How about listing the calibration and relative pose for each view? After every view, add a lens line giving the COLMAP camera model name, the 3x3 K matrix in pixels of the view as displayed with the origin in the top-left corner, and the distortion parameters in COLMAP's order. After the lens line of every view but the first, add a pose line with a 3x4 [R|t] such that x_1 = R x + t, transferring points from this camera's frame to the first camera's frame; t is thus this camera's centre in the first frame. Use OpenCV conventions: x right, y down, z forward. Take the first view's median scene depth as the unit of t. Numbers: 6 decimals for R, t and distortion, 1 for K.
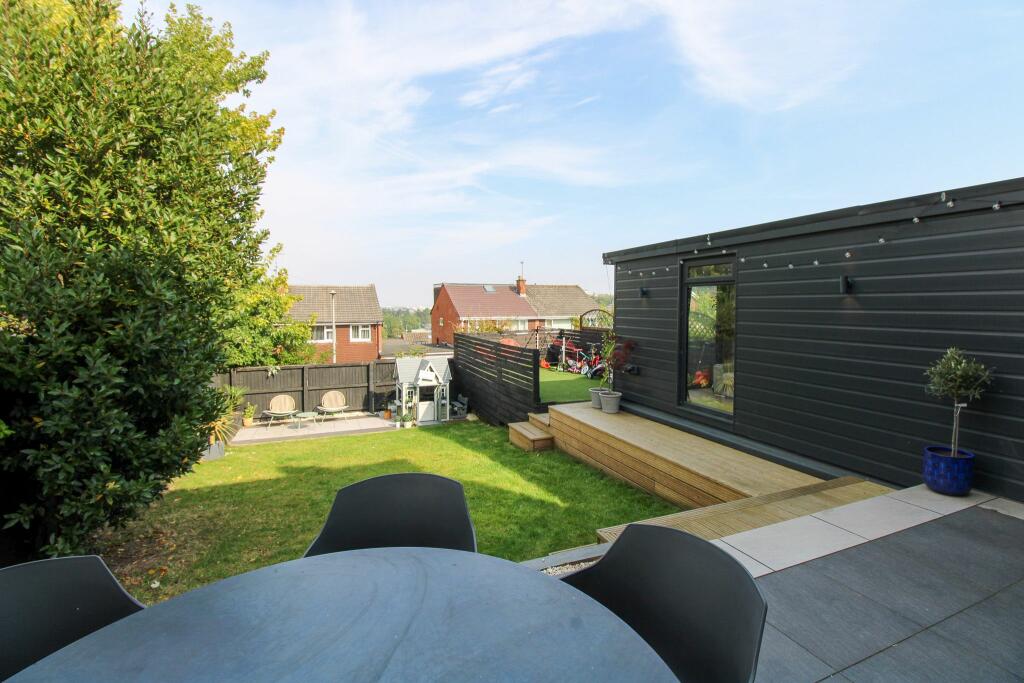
lens RADIAL K [[477.4, 0, 523.2], [0, 477.4, 329.2], [0, 0, 1]] dist [0.004987, -0.016642]
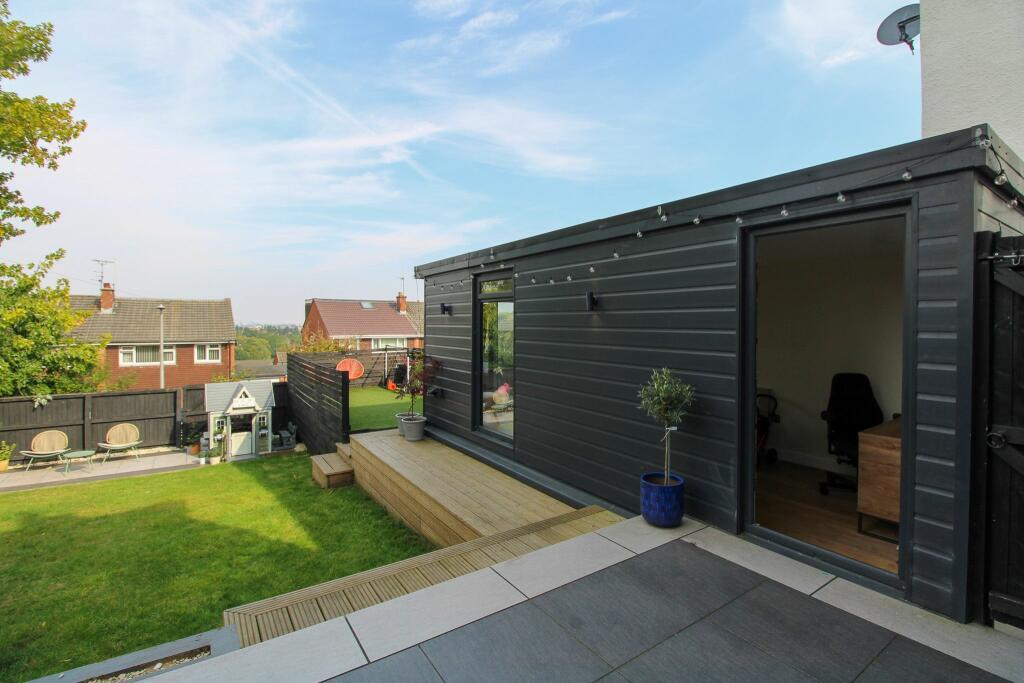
lens RADIAL K [[477.4, 0, 523.2], [0, 477.4, 329.2], [0, 0, 1]] dist [0.004987, -0.016642]
pose [[0.978966, -0.000510, 0.204025, 0.189276], [0.008009, 0.999322, -0.035928, -0.002437], [-0.203869, 0.036806, 0.978306, 0.051345]]
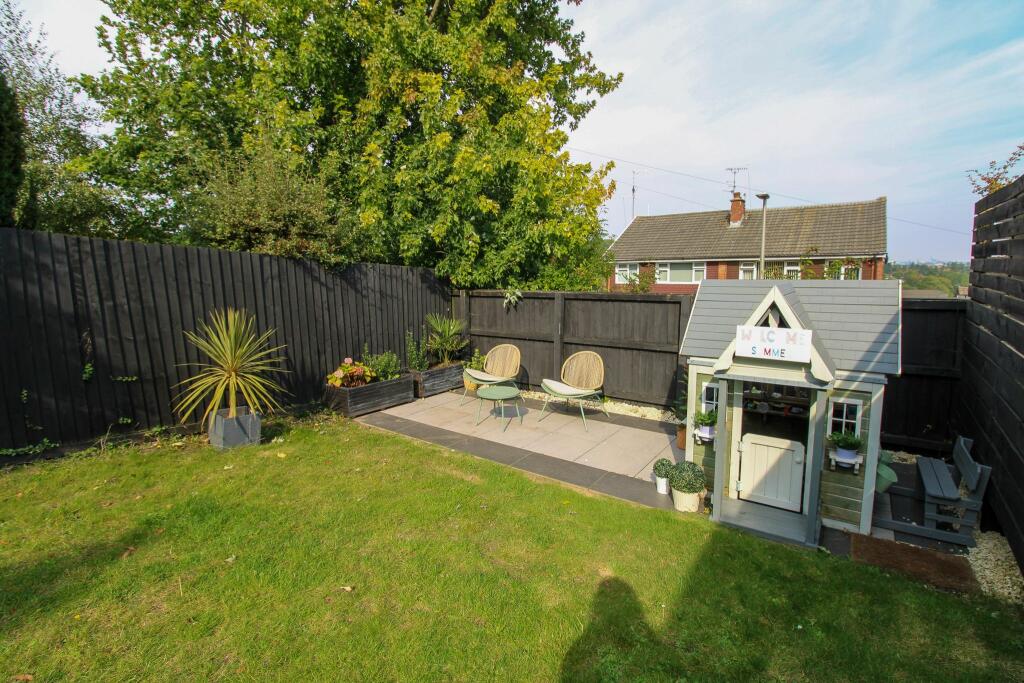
lens RADIAL K [[477.4, 0, 523.2], [0, 477.4, 329.2], [0, 0, 1]] dist [0.004987, -0.016642]
pose [[0.525195, 0.099314, -0.845167, -0.082570], [-0.023165, 0.994467, 0.102463, 0.100551], [0.850667, -0.034234, 0.524589, 1.130567]]
